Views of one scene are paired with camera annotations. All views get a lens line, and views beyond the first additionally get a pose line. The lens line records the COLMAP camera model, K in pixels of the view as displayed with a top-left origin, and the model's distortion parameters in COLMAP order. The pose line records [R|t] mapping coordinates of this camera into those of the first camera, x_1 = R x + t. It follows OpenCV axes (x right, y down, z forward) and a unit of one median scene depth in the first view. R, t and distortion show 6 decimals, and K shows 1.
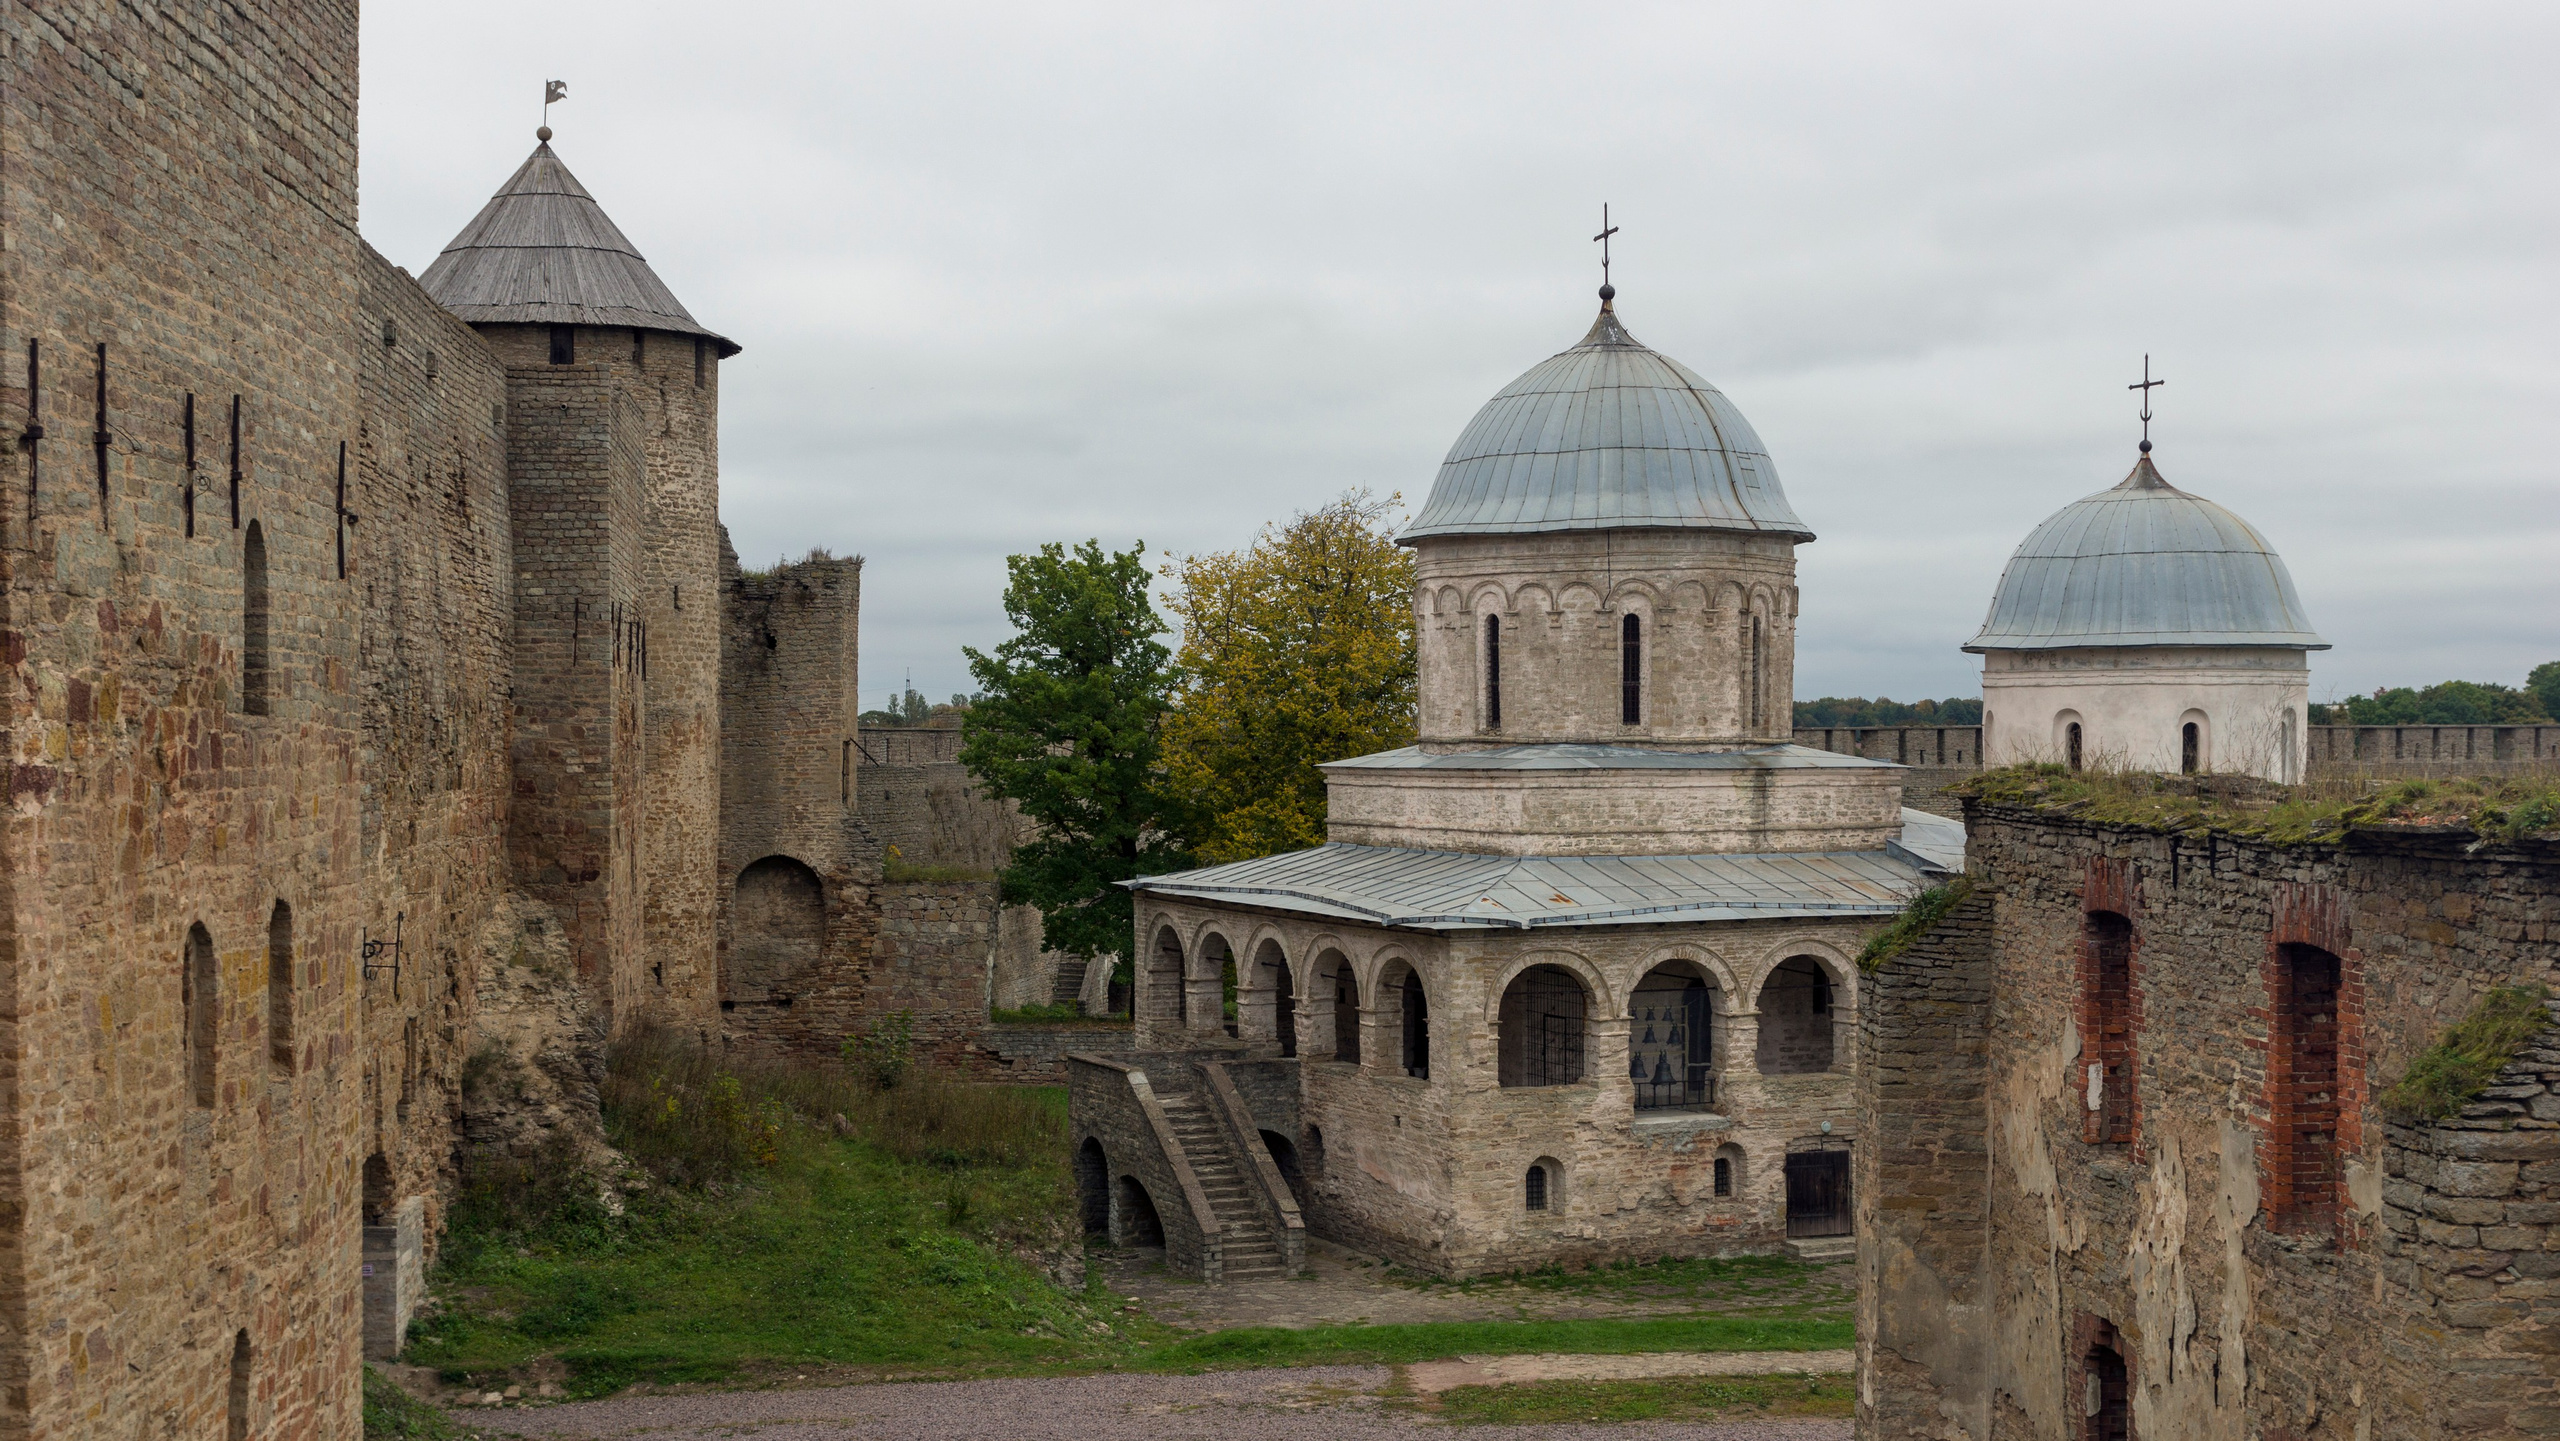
lens RADIAL K [[3186.8, 0, 1279.4], [0, 3186.8, 748.5], [0, 0, 1]] dist [-0.018098, 0.000000]
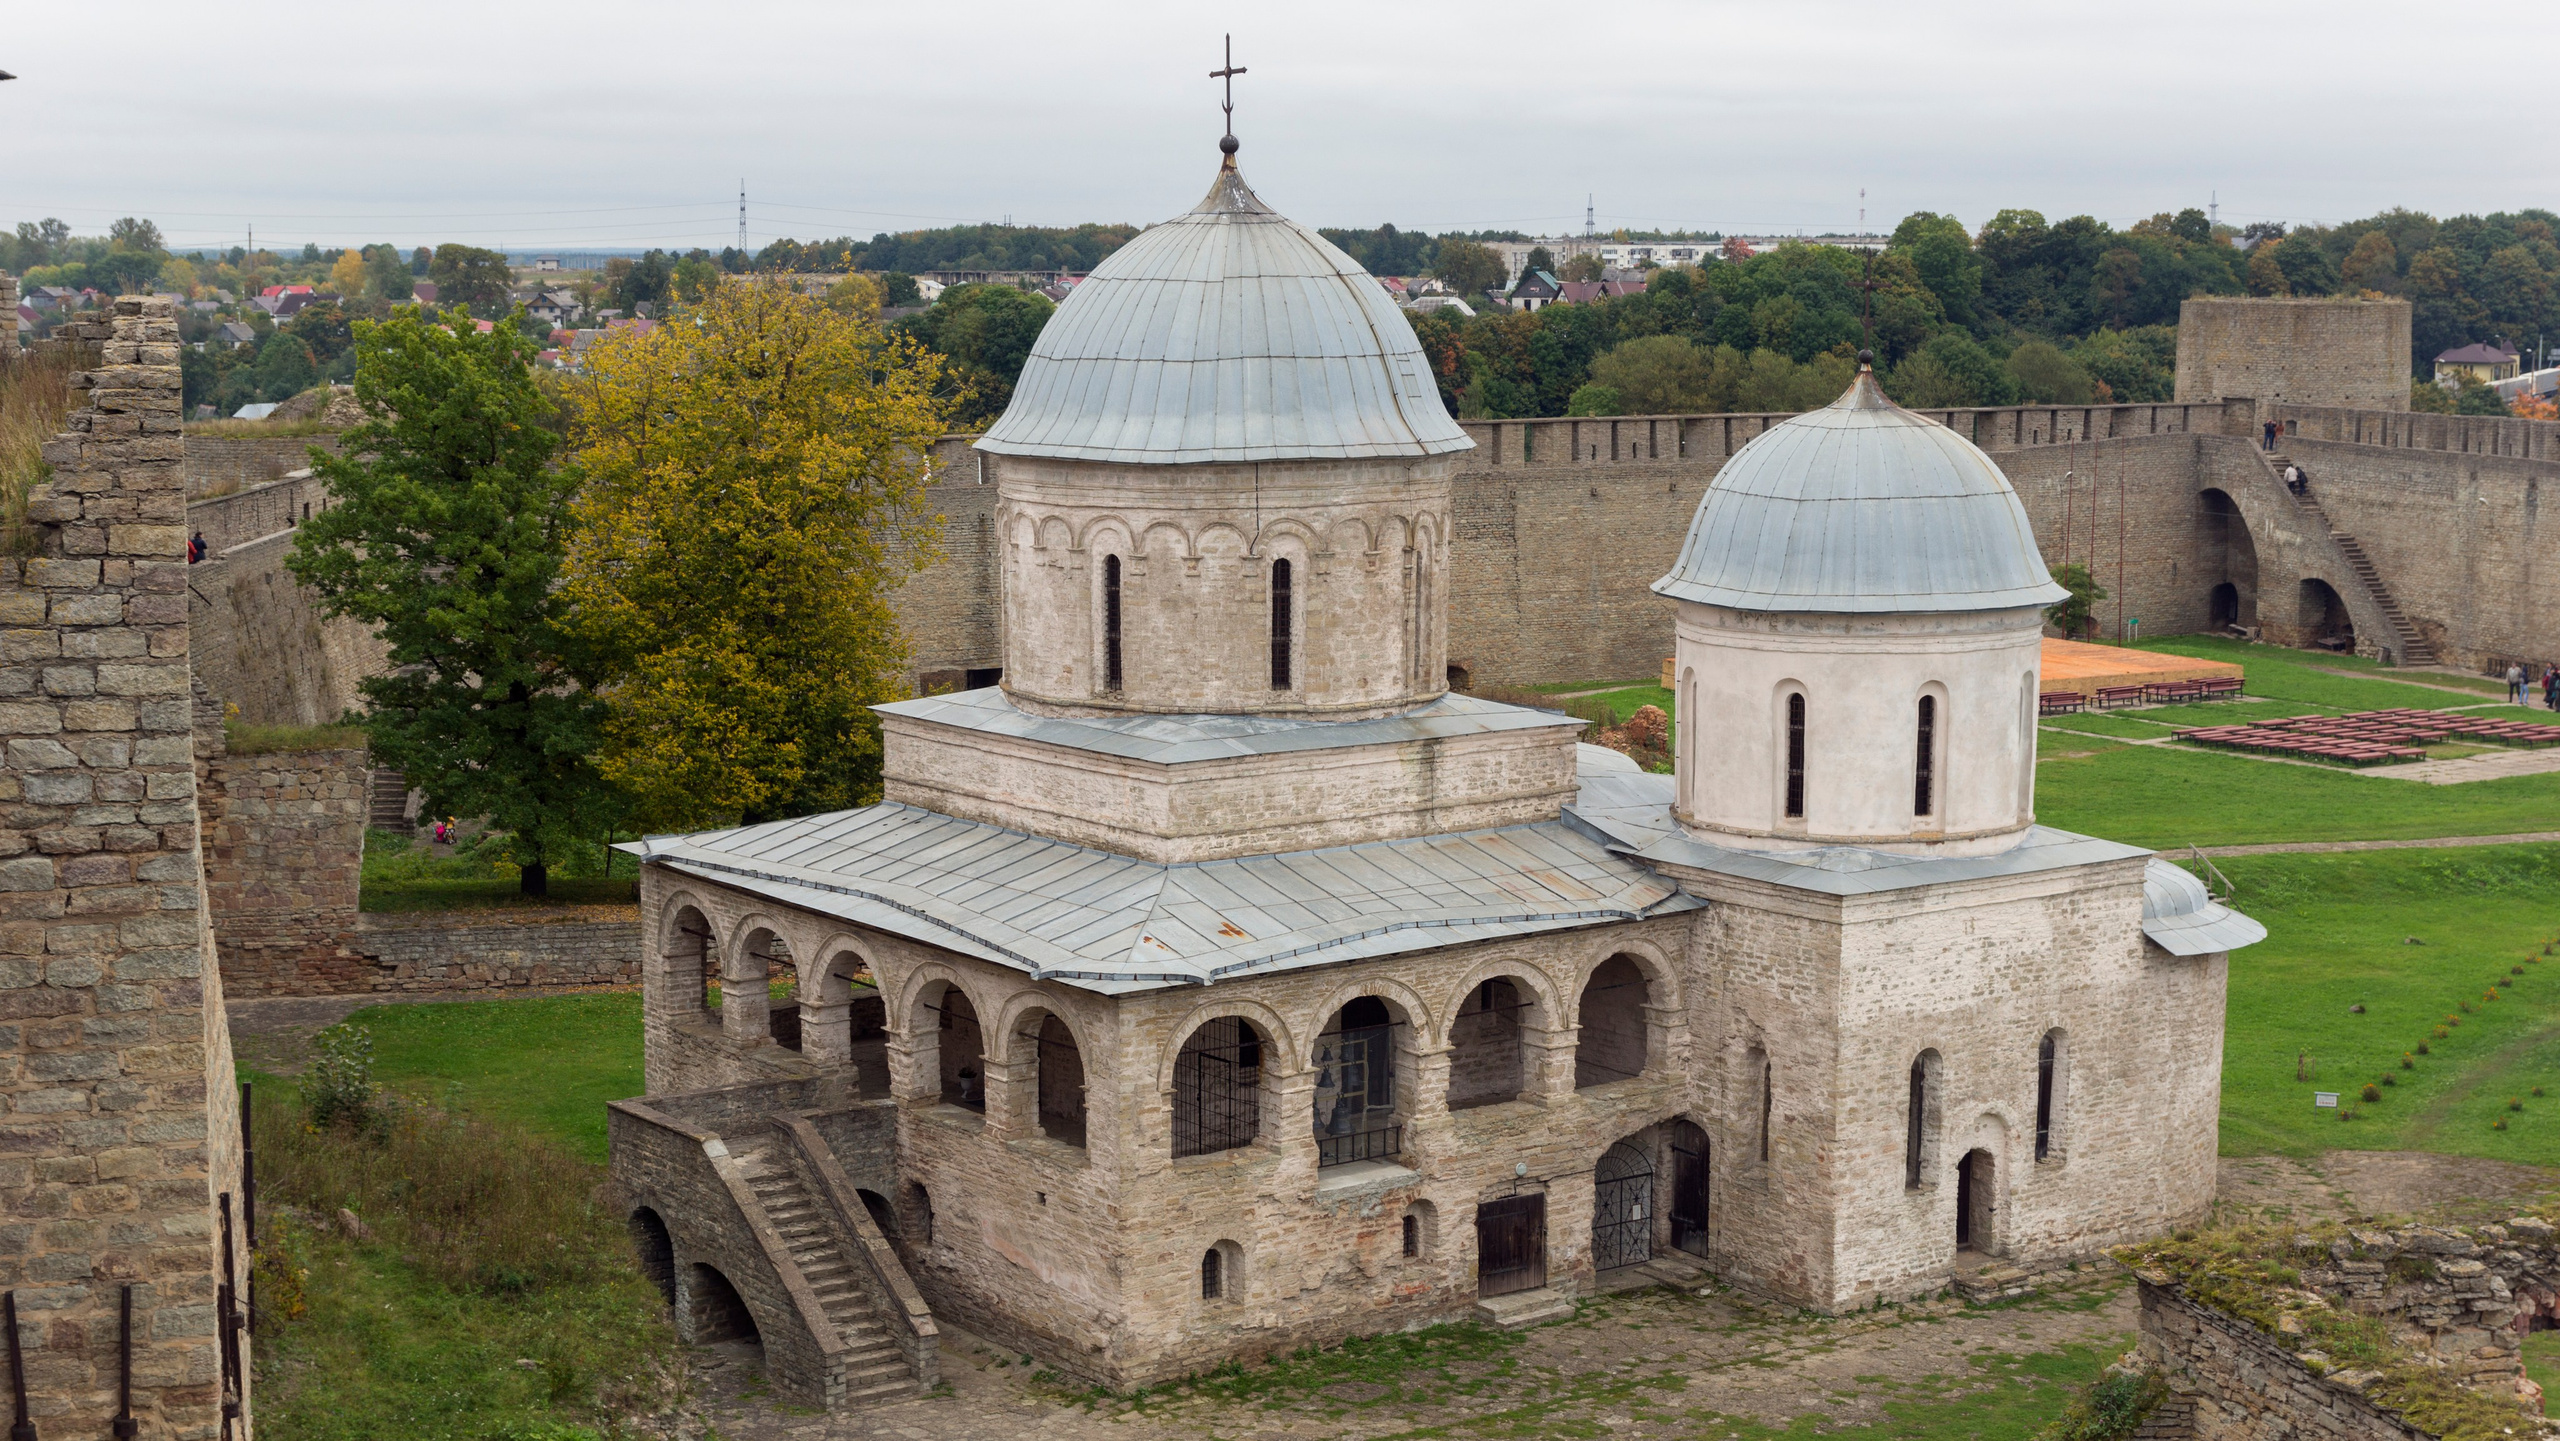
lens RADIAL K [[3770.4, 0, 1267.7], [0, 3770.4, 730.2], [0, 0, 1]] dist [-0.035412, 0.000000]
pose [[0.975611, -0.023900, 0.218202, -0.114006], [-0.002815, 0.992611, 0.121311, -0.121433], [-0.219489, -0.118967, 0.968334, 0.037039]]
